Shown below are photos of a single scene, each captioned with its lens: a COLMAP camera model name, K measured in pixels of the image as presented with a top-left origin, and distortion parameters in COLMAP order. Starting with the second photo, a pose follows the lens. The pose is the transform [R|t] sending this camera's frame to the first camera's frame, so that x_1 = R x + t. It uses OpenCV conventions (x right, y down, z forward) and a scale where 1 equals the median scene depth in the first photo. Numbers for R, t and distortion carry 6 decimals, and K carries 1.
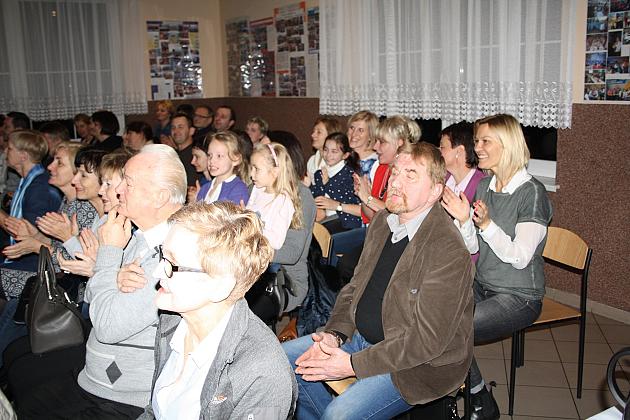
lens RADIAL K [[642.4, 0, 315.0], [0, 642.4, 210.0], [0, 0, 1]] dist [-0.153351, 0.168966]
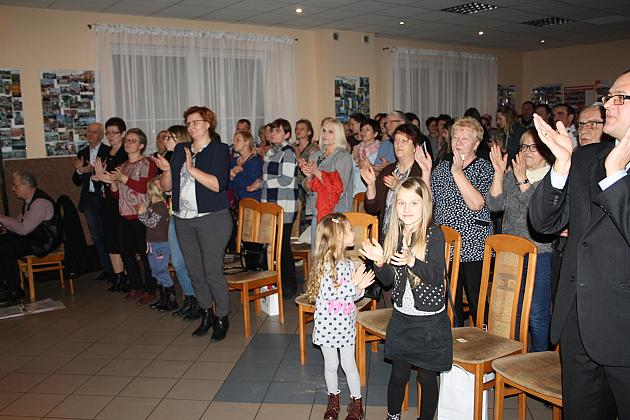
lens RADIAL K [[598.8, 0, 315.0], [0, 598.8, 210.0], [0, 0, 1]] dist [-0.135098, 0.140033]
pose [[0.996196, -0.012191, 0.086288, -0.922157], [0.017832, 0.997731, -0.064916, 0.105438], [-0.085301, 0.066208, 0.994153, -0.426475]]
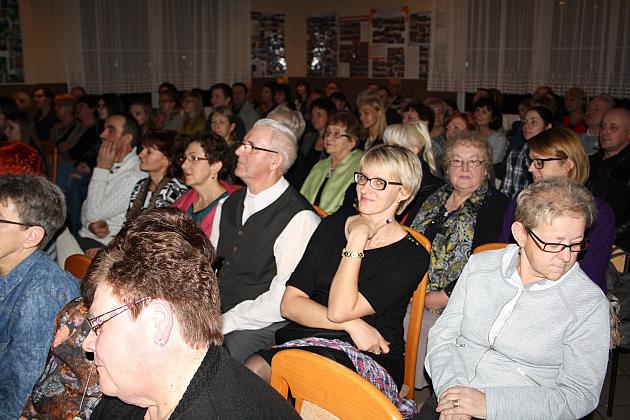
lens RADIAL K [[642.4, 0, 315.0], [0, 642.4, 210.0], [0, 0, 1]] dist [-0.153351, 0.168966]
pose [[0.976514, -0.018187, 0.214687, -0.456189], [0.014485, 0.999718, 0.018808, 0.065767], [-0.214968, -0.015257, 0.976502, -0.242874]]
